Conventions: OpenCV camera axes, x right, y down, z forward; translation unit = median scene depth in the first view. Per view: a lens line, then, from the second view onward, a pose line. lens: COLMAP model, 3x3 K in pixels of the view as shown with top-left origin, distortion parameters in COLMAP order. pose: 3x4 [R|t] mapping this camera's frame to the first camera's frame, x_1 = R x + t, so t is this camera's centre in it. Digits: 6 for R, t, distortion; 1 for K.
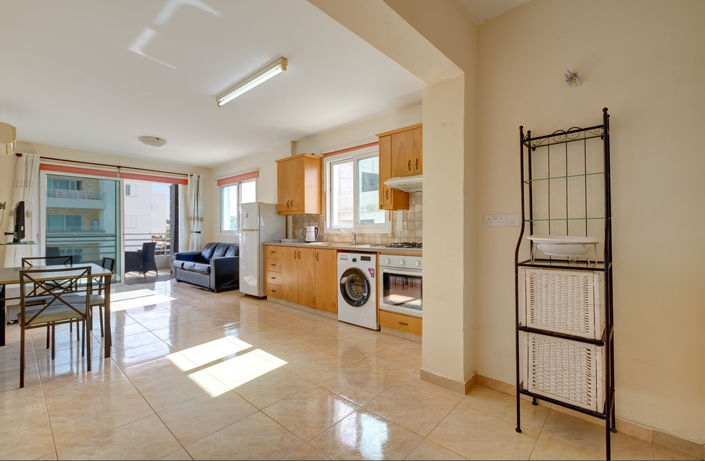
lens RADIAL K [[307.4, 0, 352.5], [0, 307.4, 230.5], [0, 0, 1]] dist [0.000885, 0.000107]
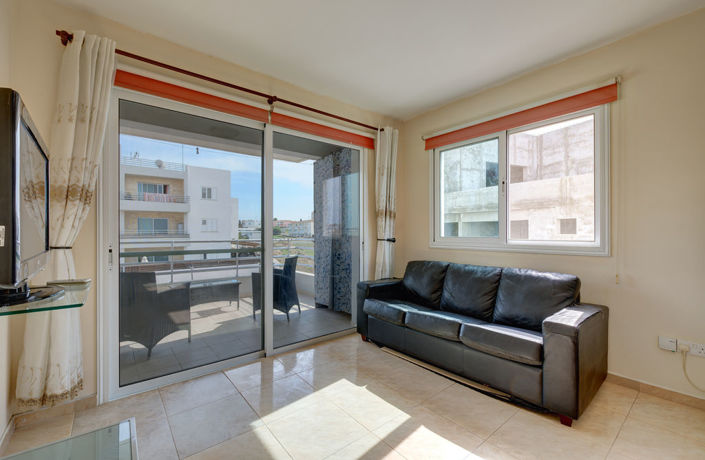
lens RADIAL K [[291.7, 0, 352.5], [0, 291.7, 230.0], [0, 0, 1]] dist [0.000609, 0.000022]
pose [[0.989144, -0.000832, -0.146947, -0.090790], [-0.001113, 0.999913, -0.013154, -0.000948], [0.146945, 0.013175, 0.989057, 0.092869]]
